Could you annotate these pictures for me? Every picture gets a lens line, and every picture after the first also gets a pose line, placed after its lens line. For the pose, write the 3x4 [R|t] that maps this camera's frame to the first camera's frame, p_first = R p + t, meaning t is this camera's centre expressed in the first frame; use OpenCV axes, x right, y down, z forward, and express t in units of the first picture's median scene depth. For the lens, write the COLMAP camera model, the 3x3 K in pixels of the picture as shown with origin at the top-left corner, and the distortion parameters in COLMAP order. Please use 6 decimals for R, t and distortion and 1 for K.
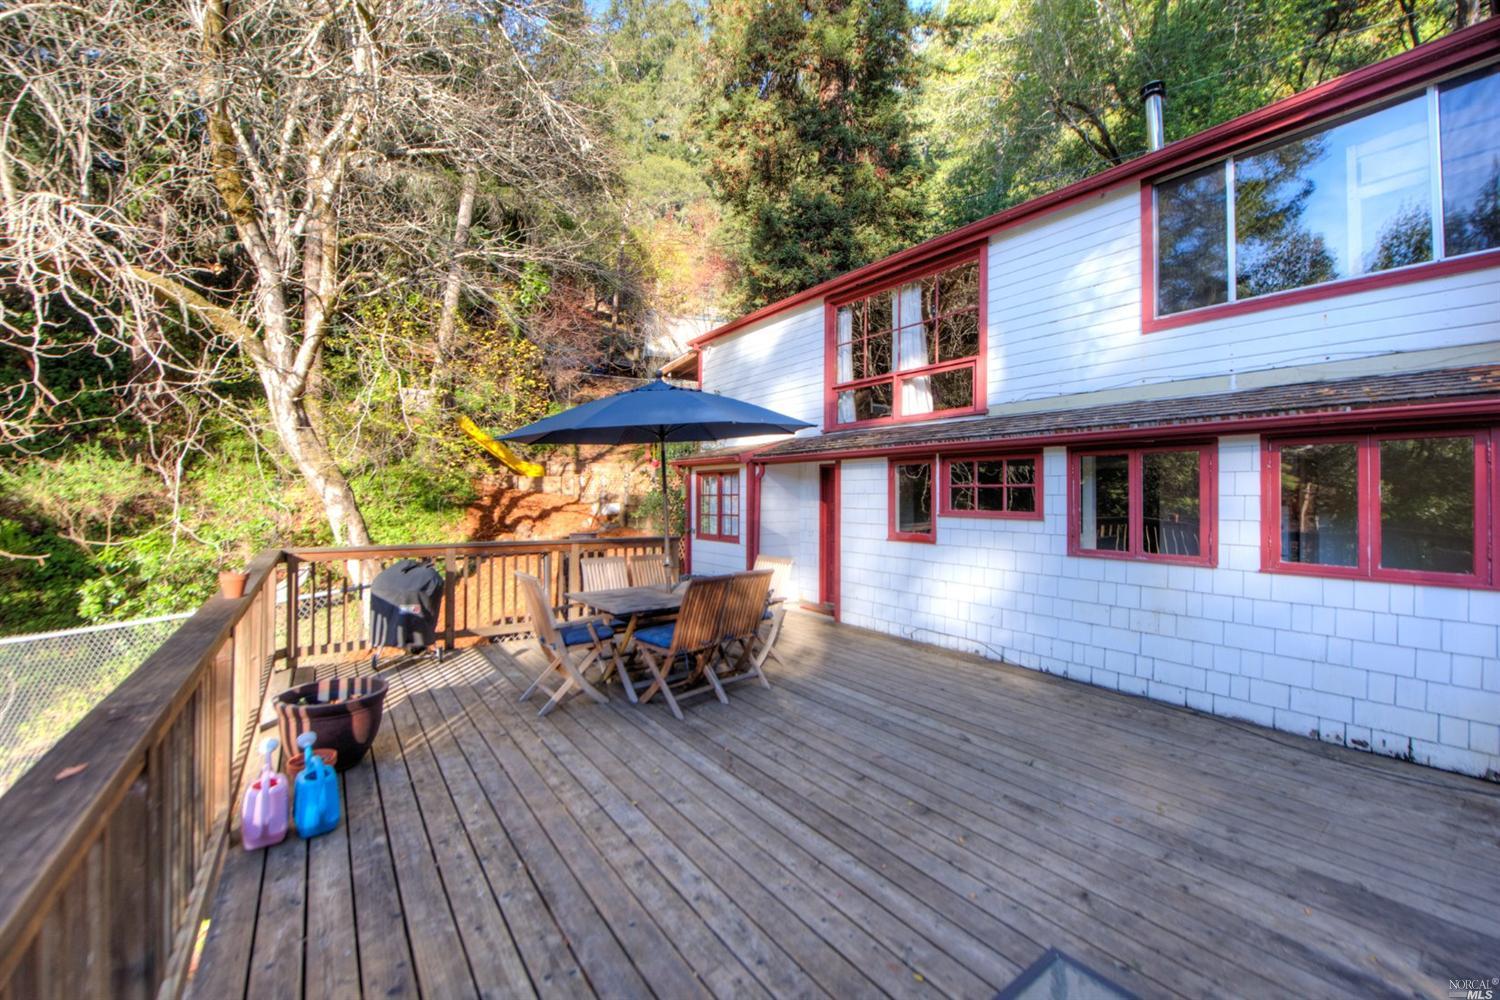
lens RADIAL K [[598.2, 0, 754.5], [0, 598.2, 493.2], [0, 0, 1]] dist [-0.014309, -0.001864]
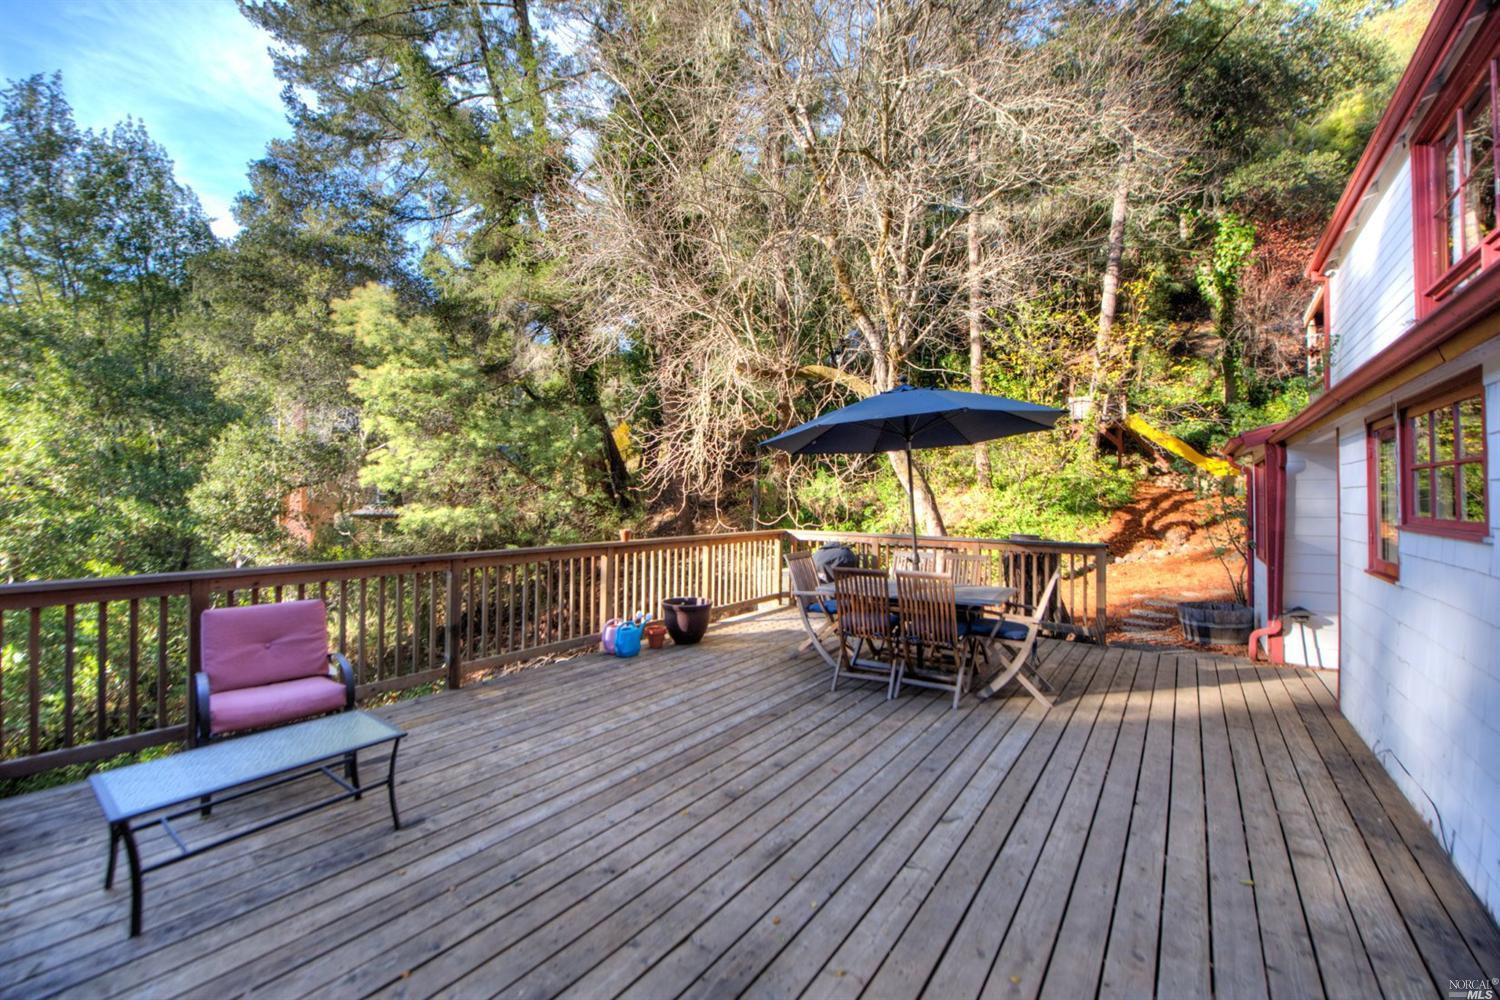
lens RADIAL K [[598.2, 0, 754.2], [0, 598.2, 495.2], [0, 0, 1]] dist [-0.014309, -0.001864]
pose [[0.300358, -0.012055, -0.953750, 1.070598], [0.004944, 0.999926, -0.011081, 0.023492], [0.953814, -0.001387, 0.300396, 0.607863]]
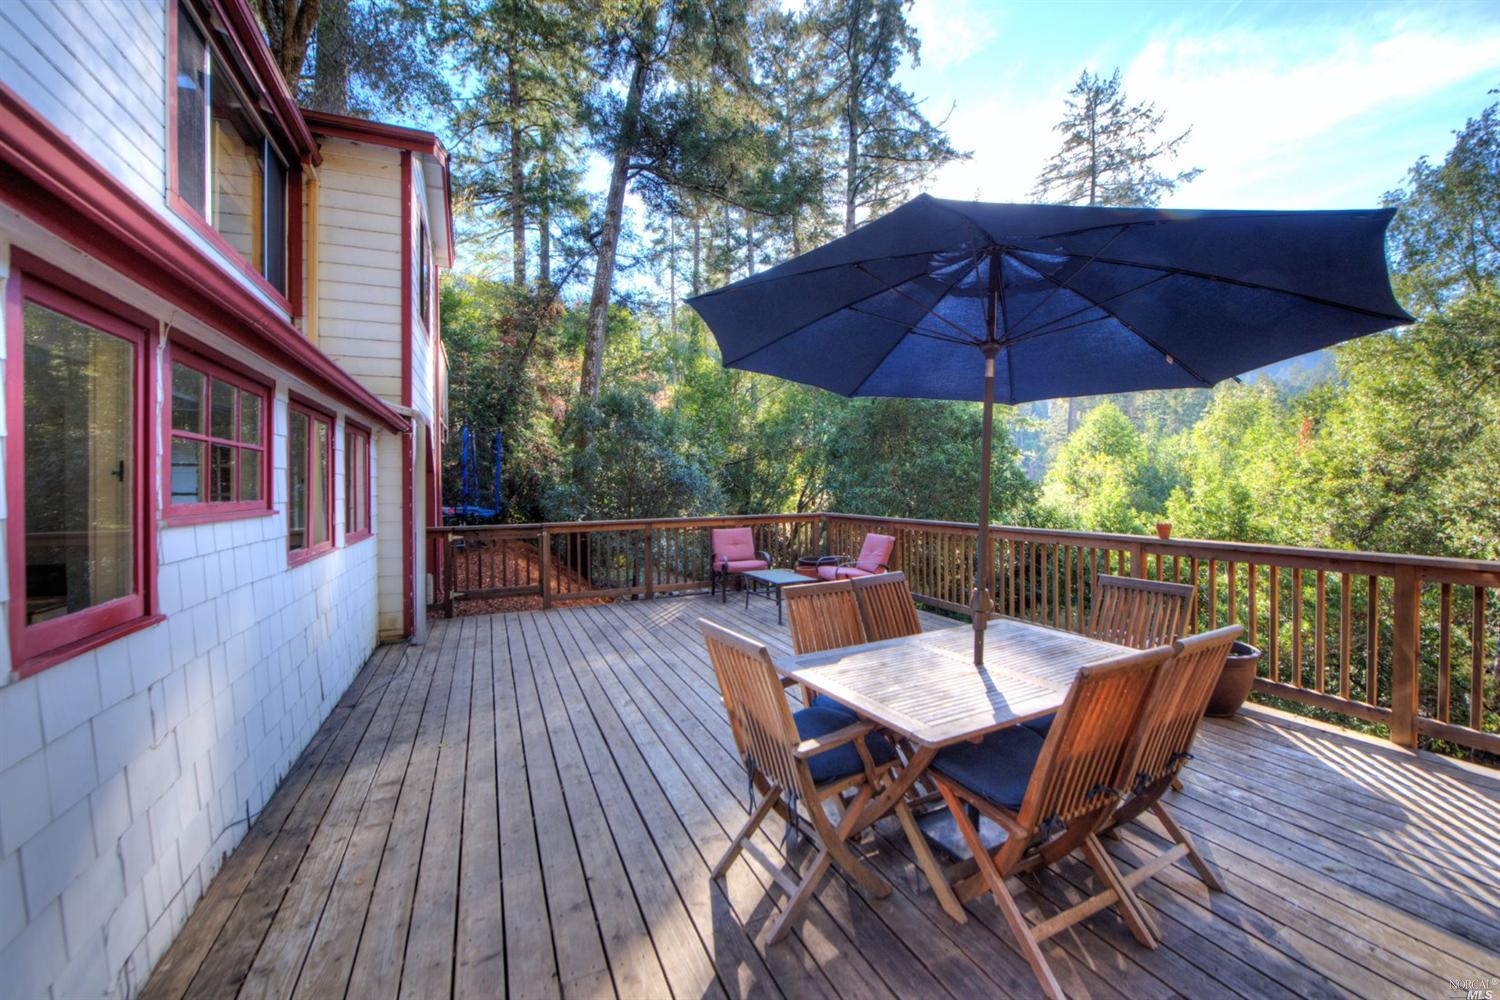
lens RADIAL K [[598.2, 0, 753.8], [0, 598.2, 490.7], [0, 0, 1]] dist [-0.014309, -0.001864]
pose [[-0.977125, -0.000807, 0.212665, -0.097928], [-0.000116, 0.999995, 0.003265, 0.034422], [-0.212667, 0.003166, -0.977120, 2.172728]]
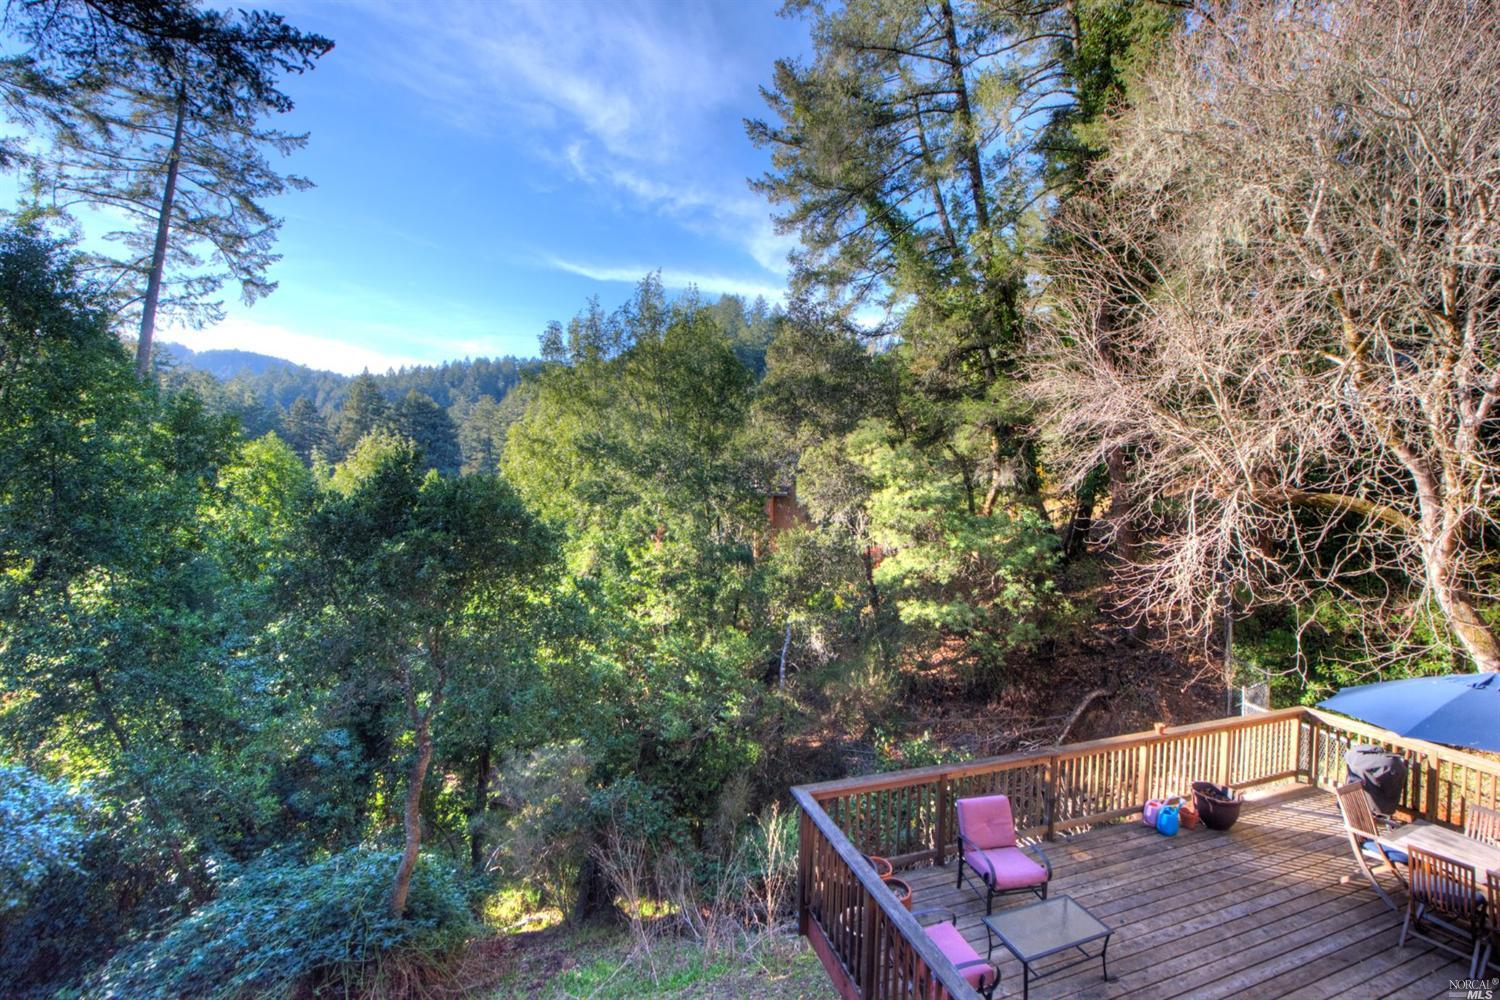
lens RADIAL K [[598.2, 0, 757.7], [0, 598.2, 494.7], [0, 0, 1]] dist [-0.014309, -0.001864]
pose [[-0.293716, -0.006919, -0.955868, 1.787057], [-0.014074, 0.999897, -0.002913, -0.696492], [0.955789, 0.012597, -0.293783, 0.004686]]
